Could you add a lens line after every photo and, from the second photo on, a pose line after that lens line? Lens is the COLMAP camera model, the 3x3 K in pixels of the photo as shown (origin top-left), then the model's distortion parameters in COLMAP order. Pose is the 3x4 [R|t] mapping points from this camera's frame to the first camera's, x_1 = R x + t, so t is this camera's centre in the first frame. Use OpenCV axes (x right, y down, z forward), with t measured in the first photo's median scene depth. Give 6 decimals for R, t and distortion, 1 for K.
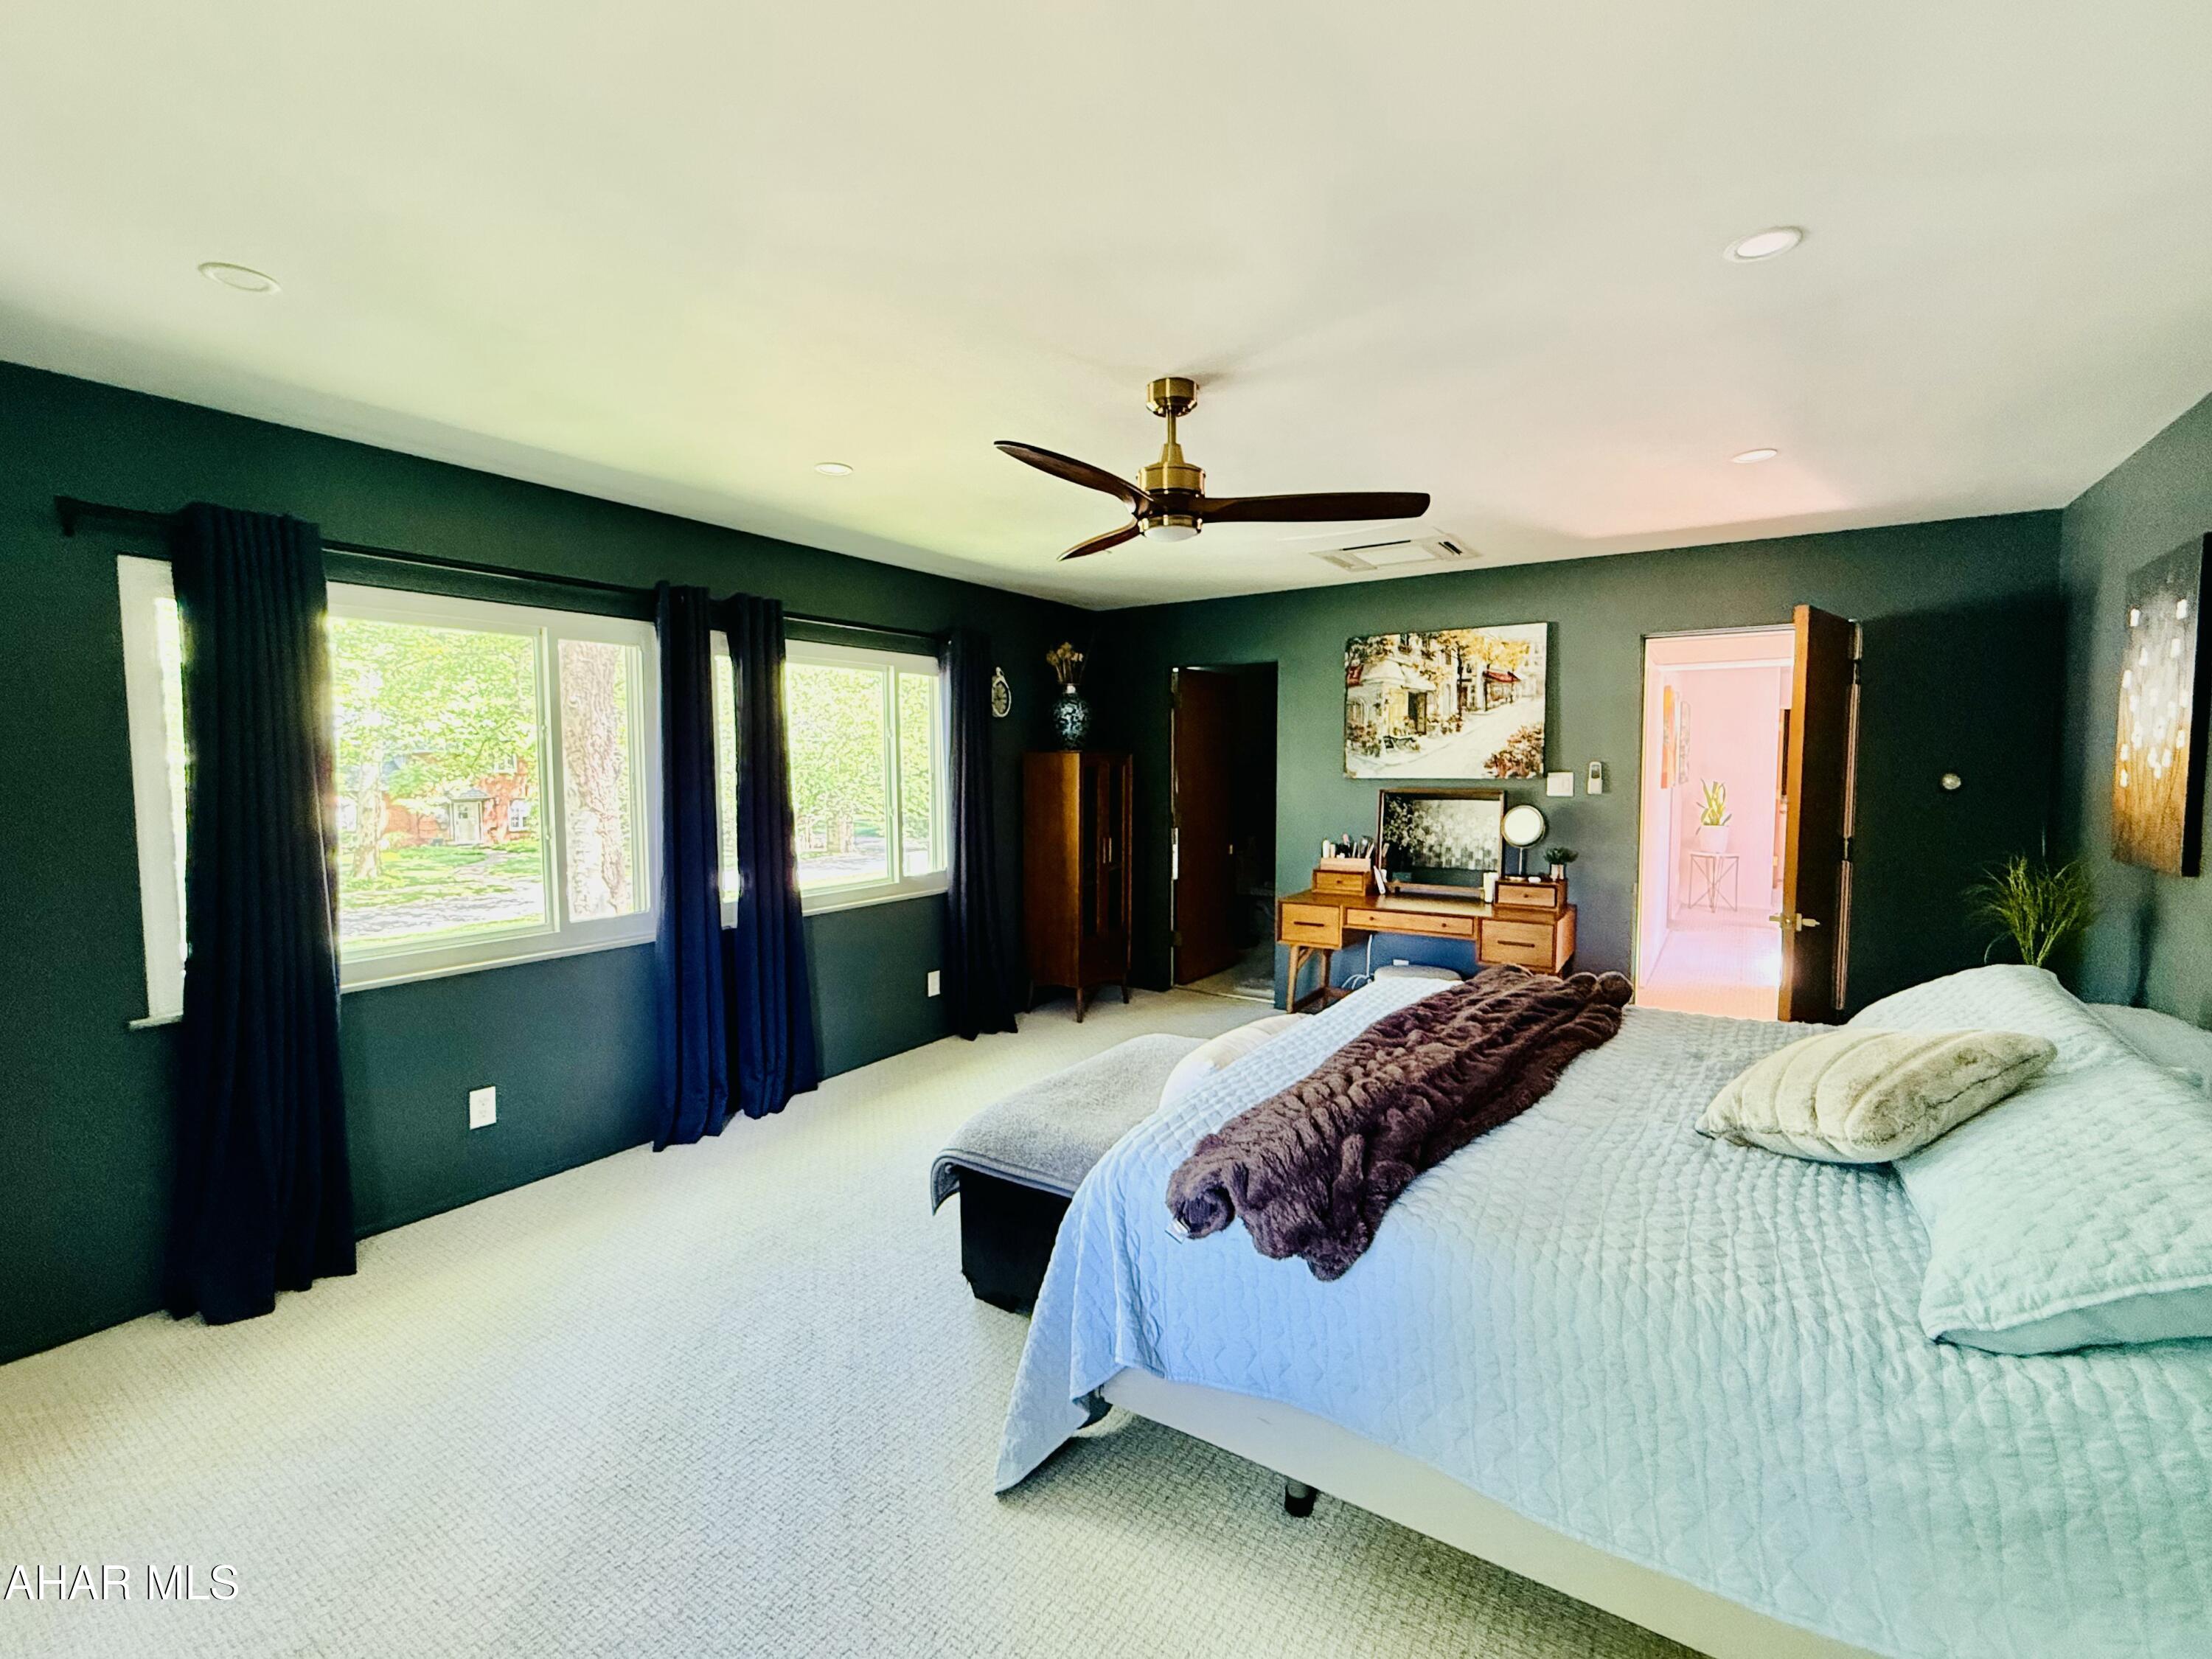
lens RADIAL K [[970.7, 0, 1105.4], [0, 970.7, 827.3], [0, 0, 1]] dist [-0.000476, -0.000209]
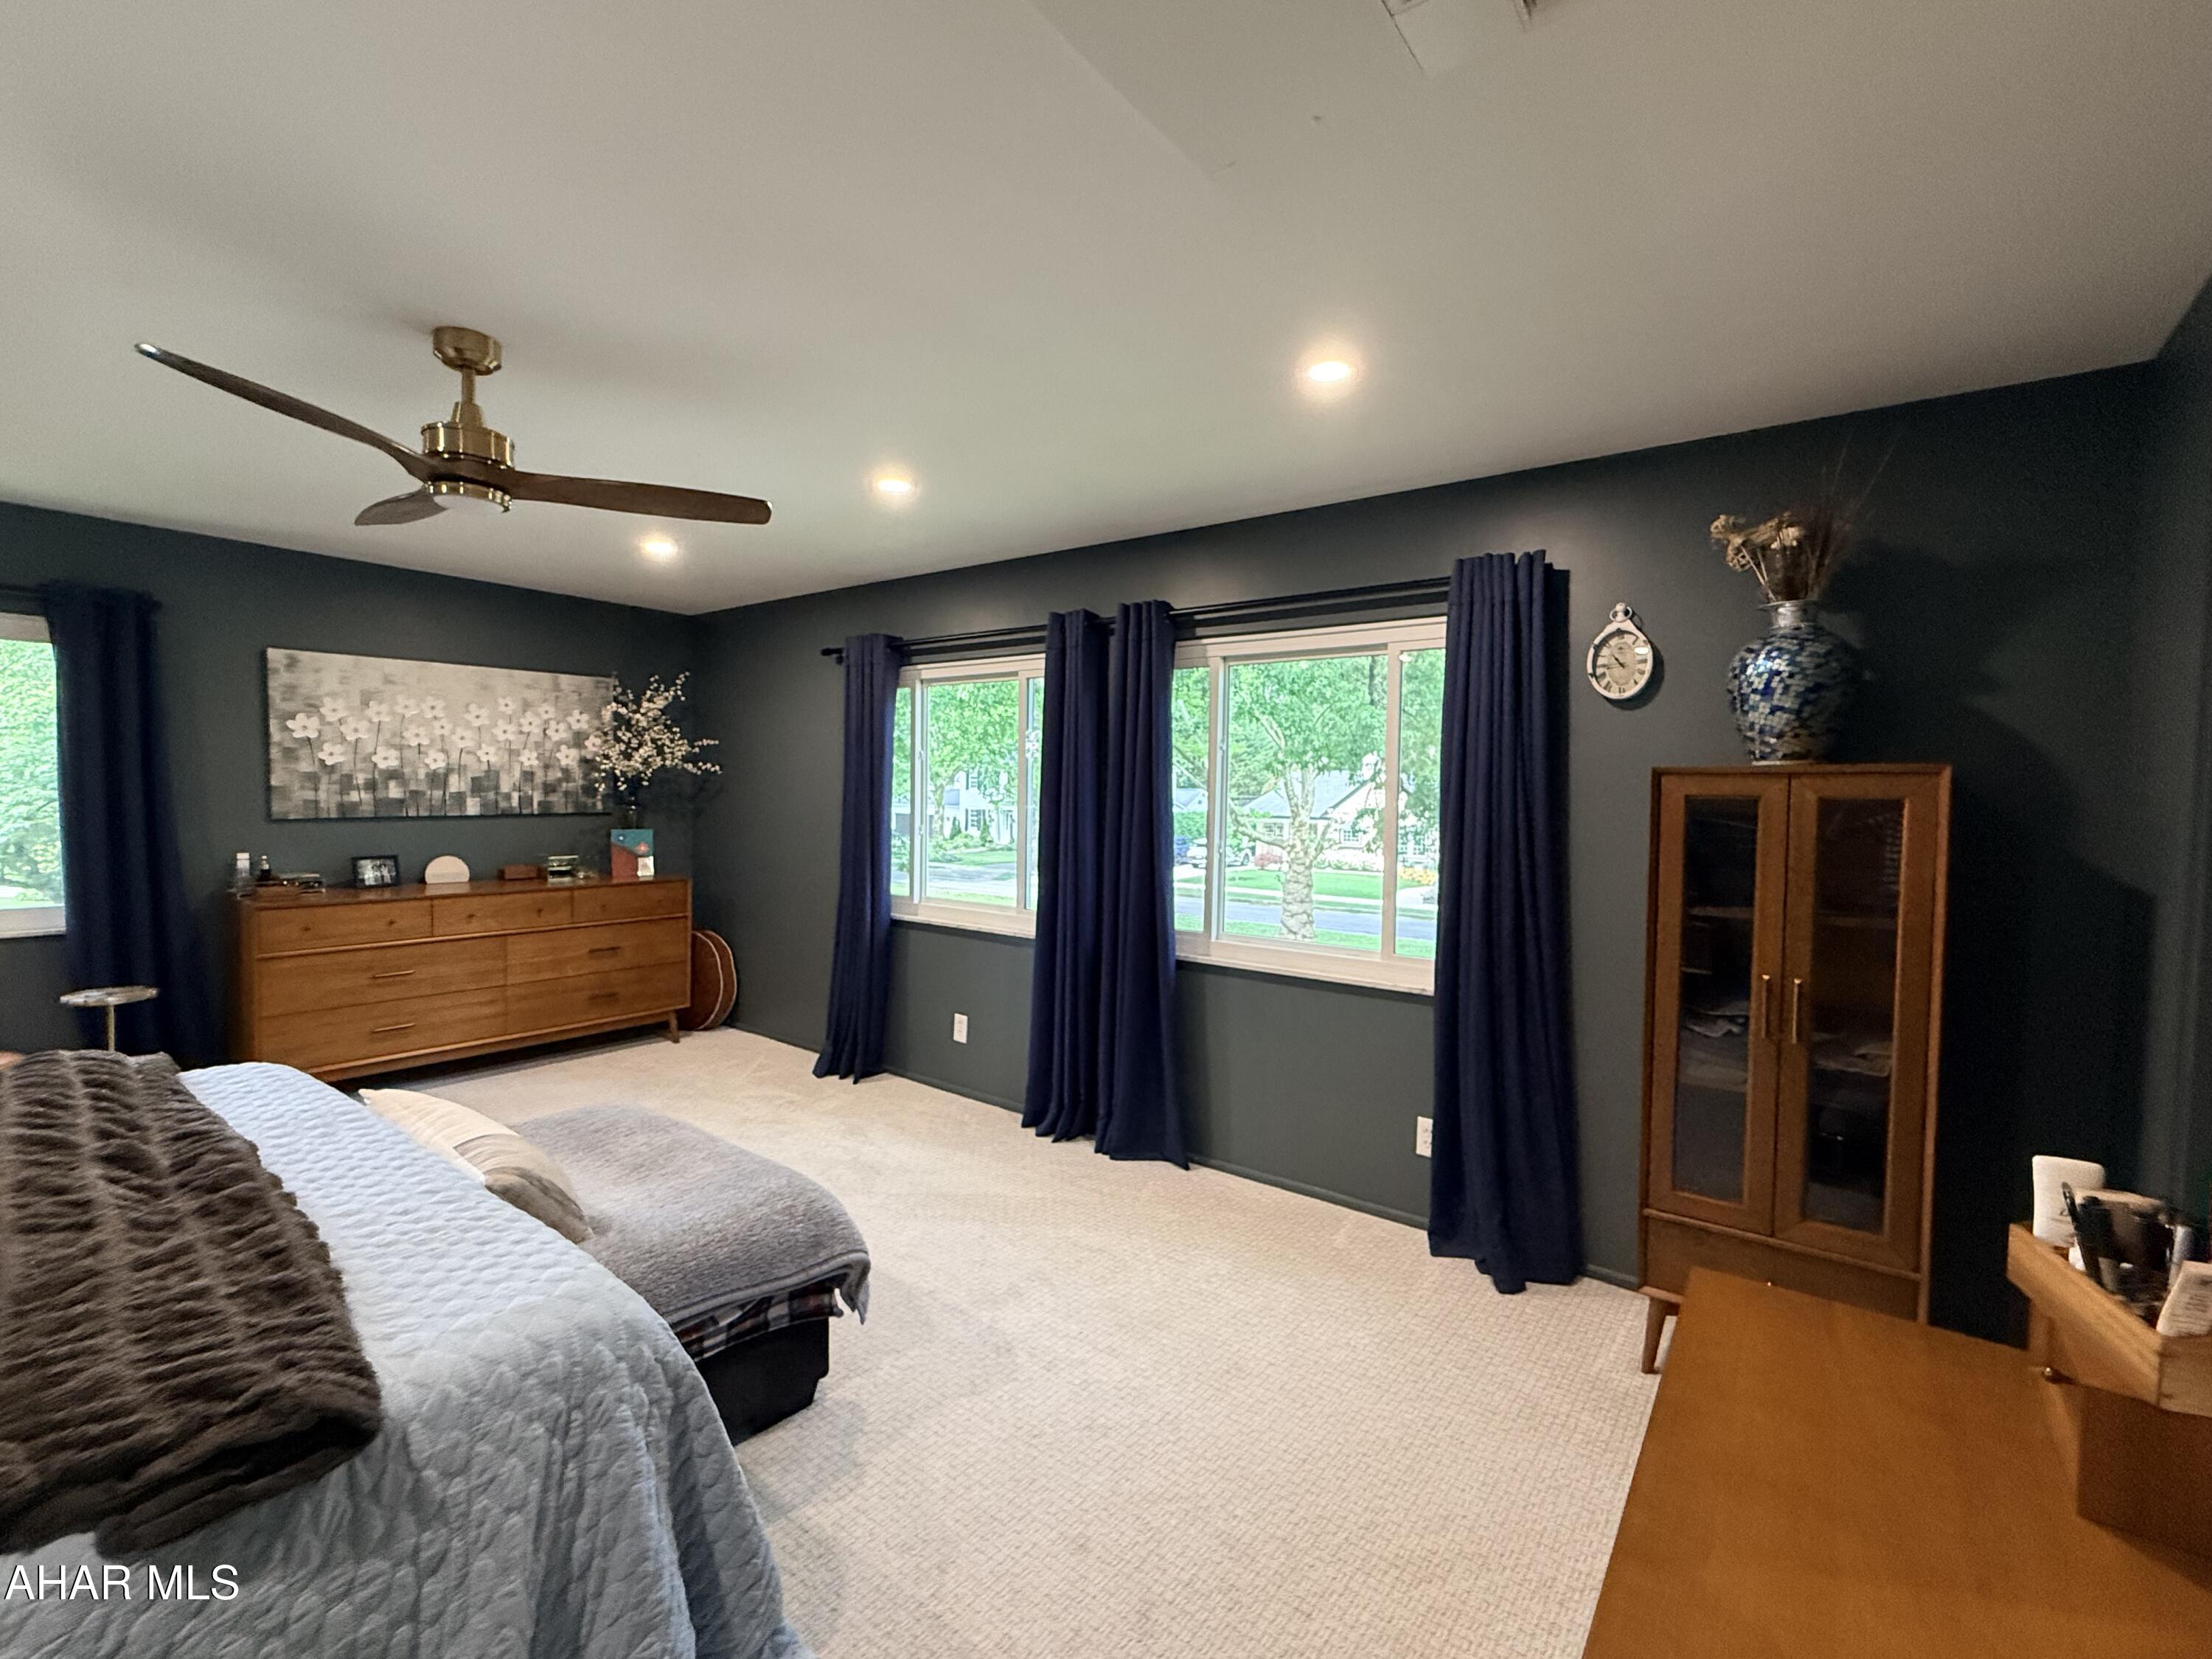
lens RADIAL K [[970.7, 0, 1105.4], [0, 970.7, 827.3], [0, 0, 1]] dist [-0.000476, -0.000209]
pose [[-0.072098, 0.024285, -0.997102, 0.603116], [-0.093228, 0.995163, 0.030979, -0.049304], [0.993031, 0.095191, -0.069485, 1.074430]]
